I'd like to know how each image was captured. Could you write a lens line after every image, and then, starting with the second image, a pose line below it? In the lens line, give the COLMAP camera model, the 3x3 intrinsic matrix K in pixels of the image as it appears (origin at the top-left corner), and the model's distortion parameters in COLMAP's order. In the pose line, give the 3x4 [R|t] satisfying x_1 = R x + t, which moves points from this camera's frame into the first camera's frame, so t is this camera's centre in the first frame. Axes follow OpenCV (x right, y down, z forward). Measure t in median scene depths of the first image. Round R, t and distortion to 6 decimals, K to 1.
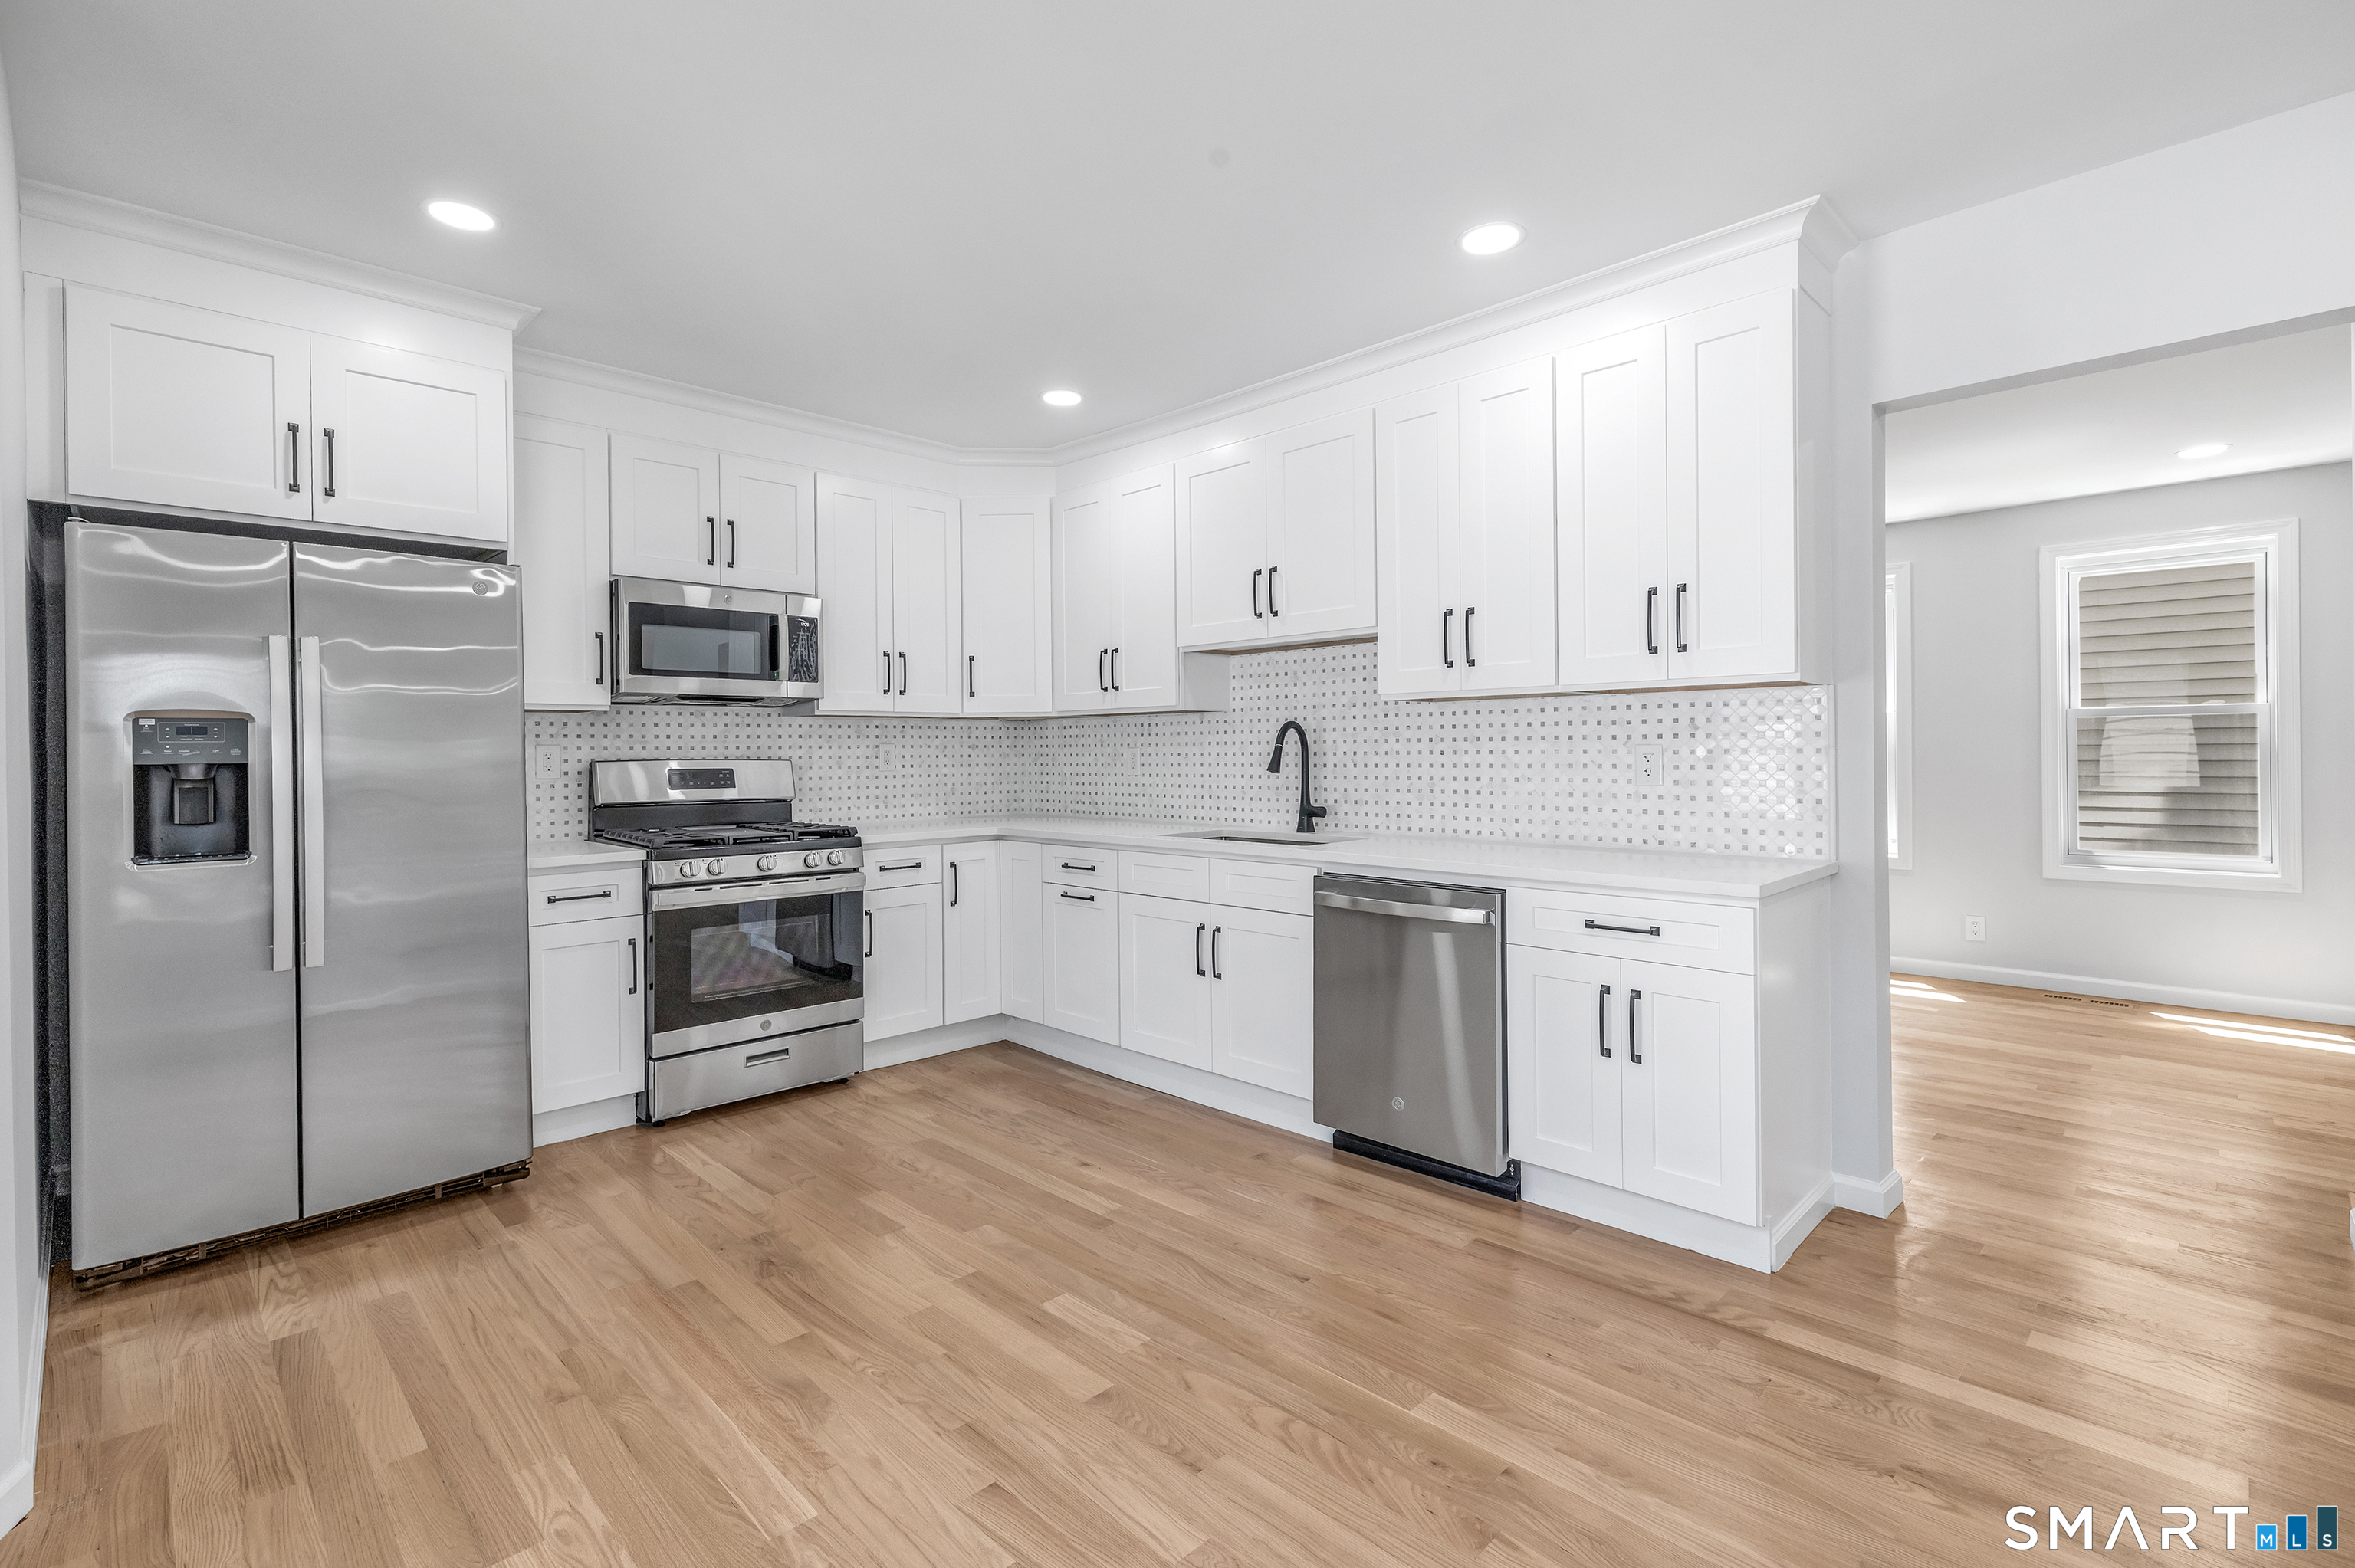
lens RADIAL K [[1038.7, 0, 1165.2], [0, 1038.7, 760.1], [0, 0, 1]] dist [-0.005529, -0.000505]
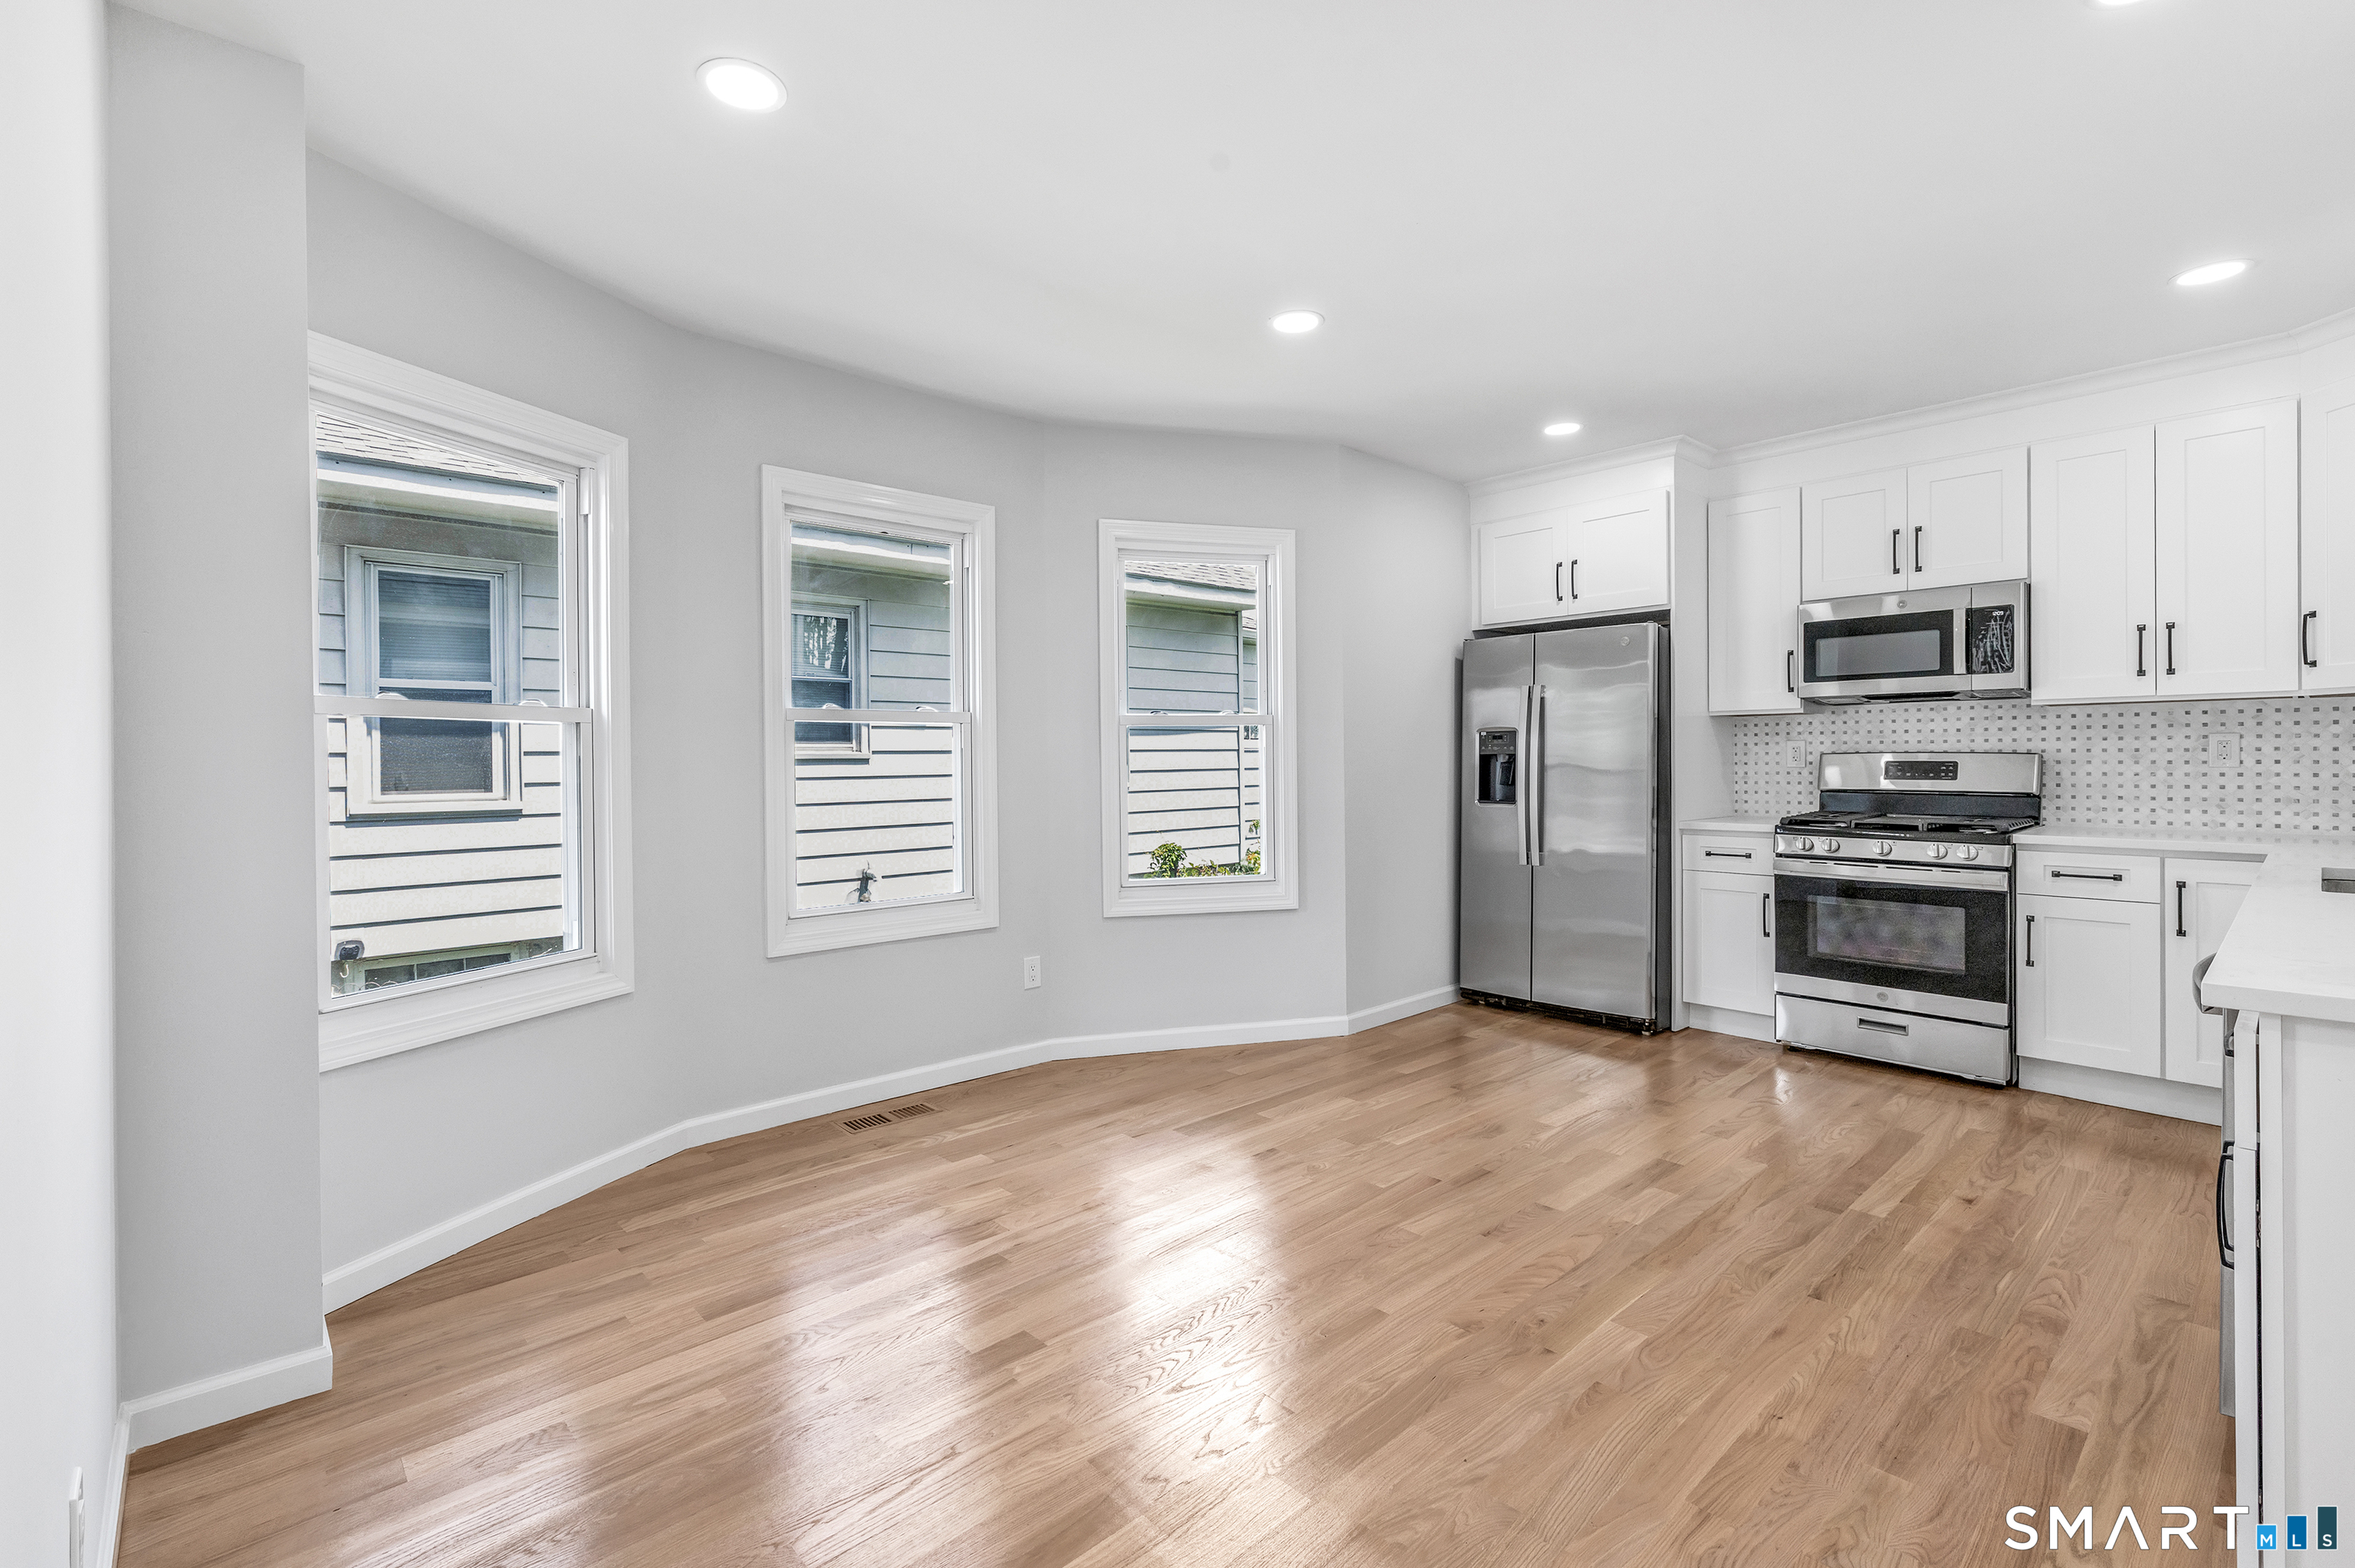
lens RADIAL K [[1038.7, 0, 1167.3], [0, 1038.7, 771.2], [0, 0, 1]] dist [-0.005529, -0.000505]
pose [[-0.021183, 0.020286, -0.999570, 0.655753], [-0.000771, 0.999793, 0.020307, -0.002452], [0.999775, 0.001201, -0.021163, 0.251712]]
